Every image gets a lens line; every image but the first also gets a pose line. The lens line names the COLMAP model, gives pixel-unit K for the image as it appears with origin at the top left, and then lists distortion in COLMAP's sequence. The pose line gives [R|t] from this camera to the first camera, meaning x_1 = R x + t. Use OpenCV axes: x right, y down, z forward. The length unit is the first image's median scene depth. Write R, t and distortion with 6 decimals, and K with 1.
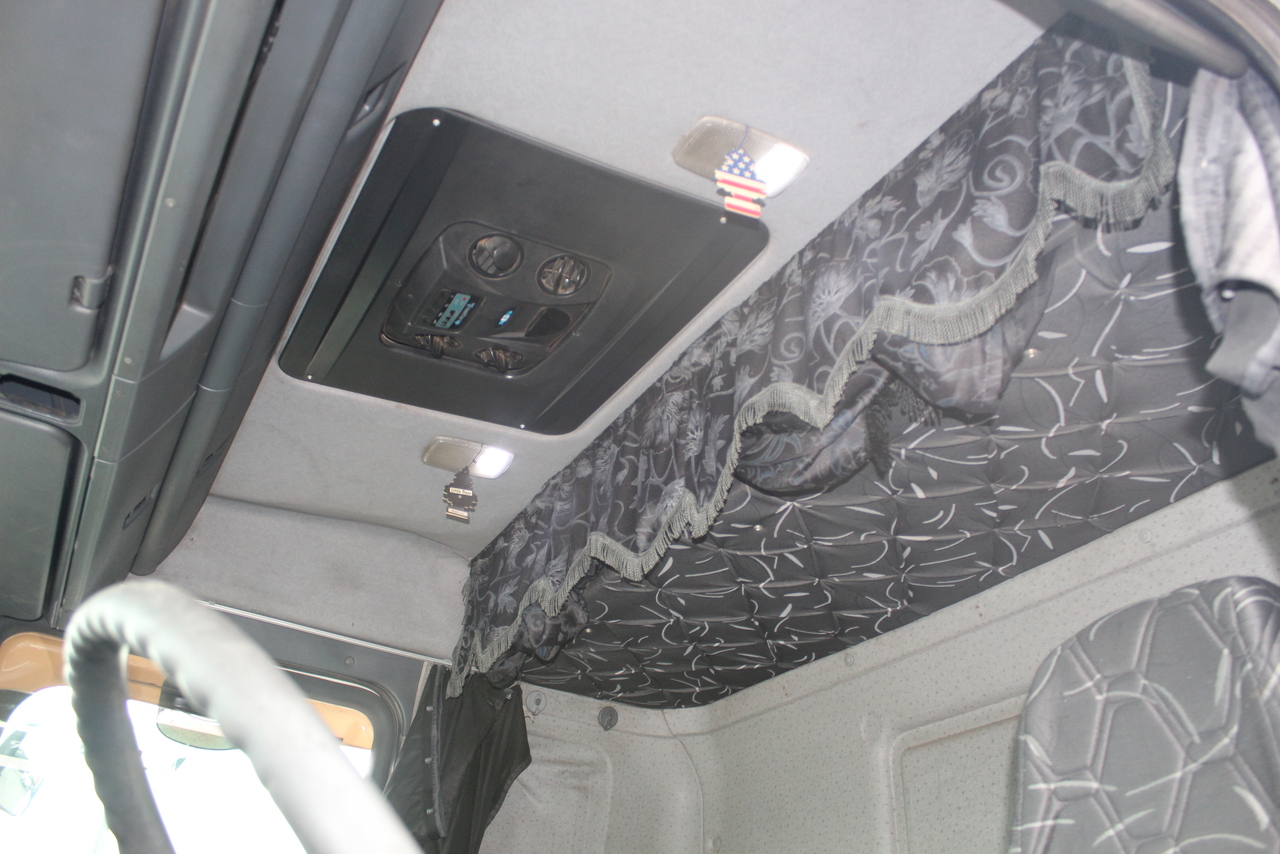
lens RADIAL K [[1079.3, 0, 642.2], [0, 1079.3, 420.8], [0, 0, 1]] dist [-0.170265, 0.162744]
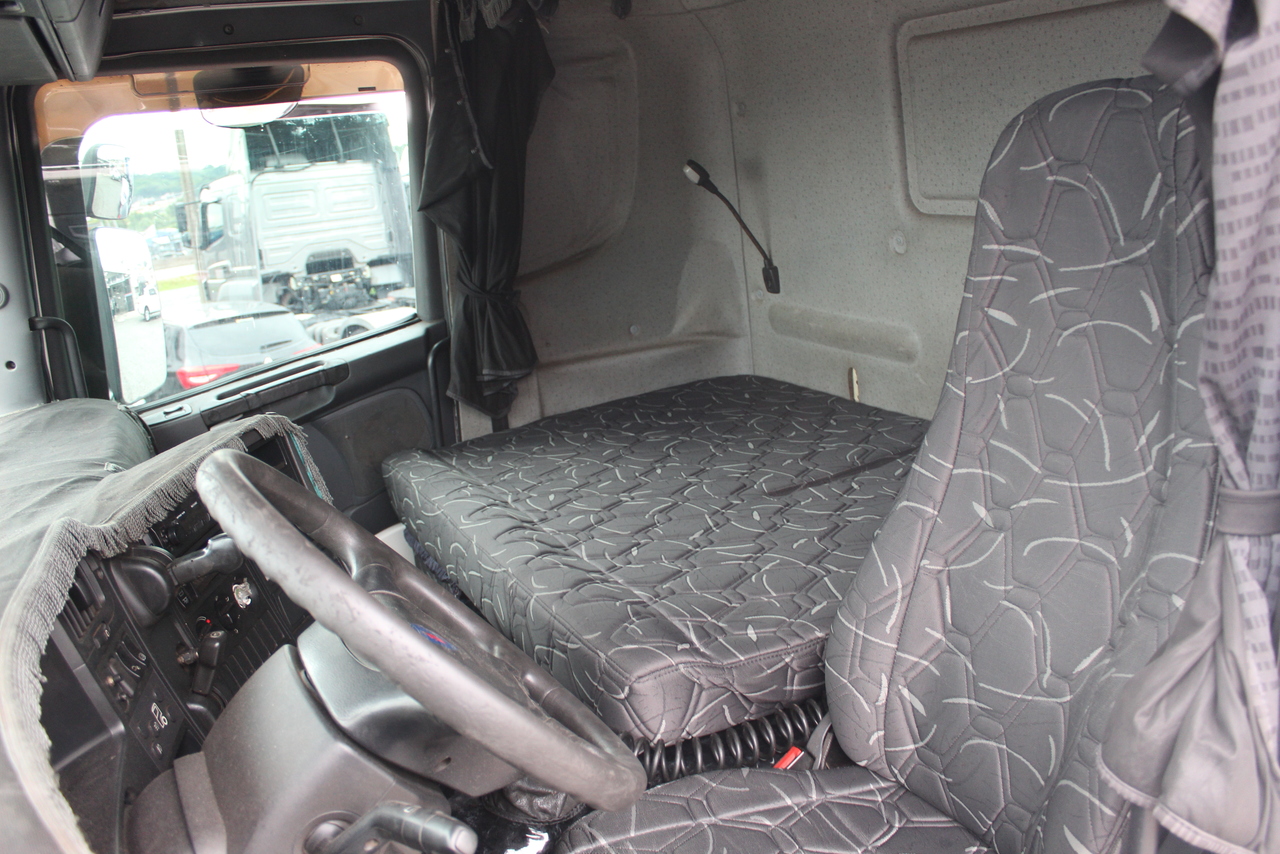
lens RADIAL K [[1079.3, 0, 642.2], [0, 1079.3, 420.8], [0, 0, 1]] dist [-0.170265, 0.162744]
pose [[0.986809, -0.127669, -0.099544, 0.046843], [0.160231, 0.682445, 0.713158, -0.207605], [-0.023115, -0.719701, 0.693900, 0.031924]]
